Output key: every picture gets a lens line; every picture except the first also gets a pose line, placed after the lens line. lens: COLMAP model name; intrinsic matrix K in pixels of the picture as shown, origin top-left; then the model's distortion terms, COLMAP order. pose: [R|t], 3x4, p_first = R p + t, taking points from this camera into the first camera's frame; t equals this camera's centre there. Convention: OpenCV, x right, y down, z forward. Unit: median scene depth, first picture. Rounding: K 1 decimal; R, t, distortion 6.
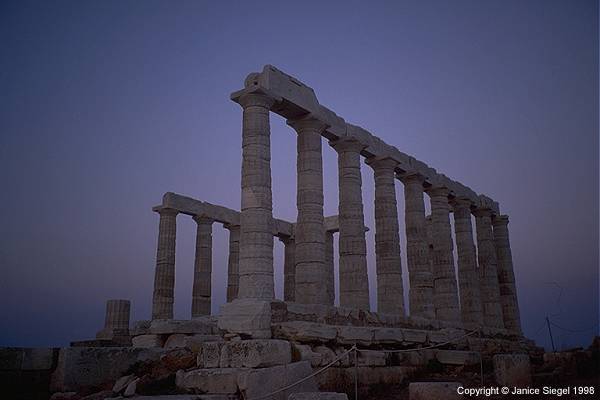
lens RADIAL K [[607.1, 0, 300.0], [0, 607.1, 200.0], [0, 0, 1]] dist [0.241121, -0.401933]
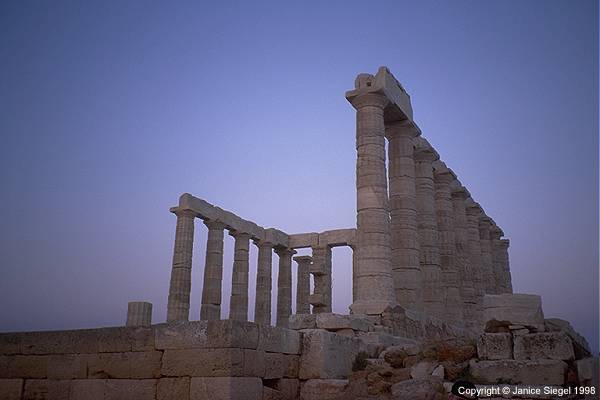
lens RADIAL K [[606.9, 0, 300.0], [0, 606.9, 200.0], [0, 0, 1]] dist [0.296124, -0.585056]
pose [[0.987329, 0.069517, 0.142651, -0.268734], [-0.064462, 0.997128, -0.039760, 0.037141], [-0.145005, 0.030061, 0.988974, 0.034660]]
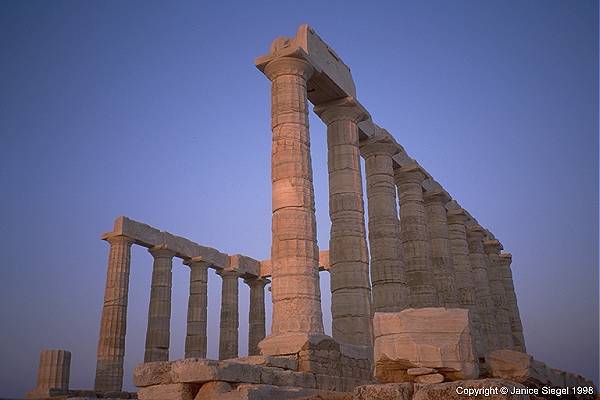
lens RADIAL K [[621.8, 0, 300.0], [0, 621.8, 200.0], [0, 0, 1]] dist [0.312608, -0.669487]
pose [[0.992395, 0.026514, 0.120201, -0.125622], [-0.015687, 0.995805, -0.090145, 0.057003], [-0.122087, 0.087574, 0.988648, 0.212078]]
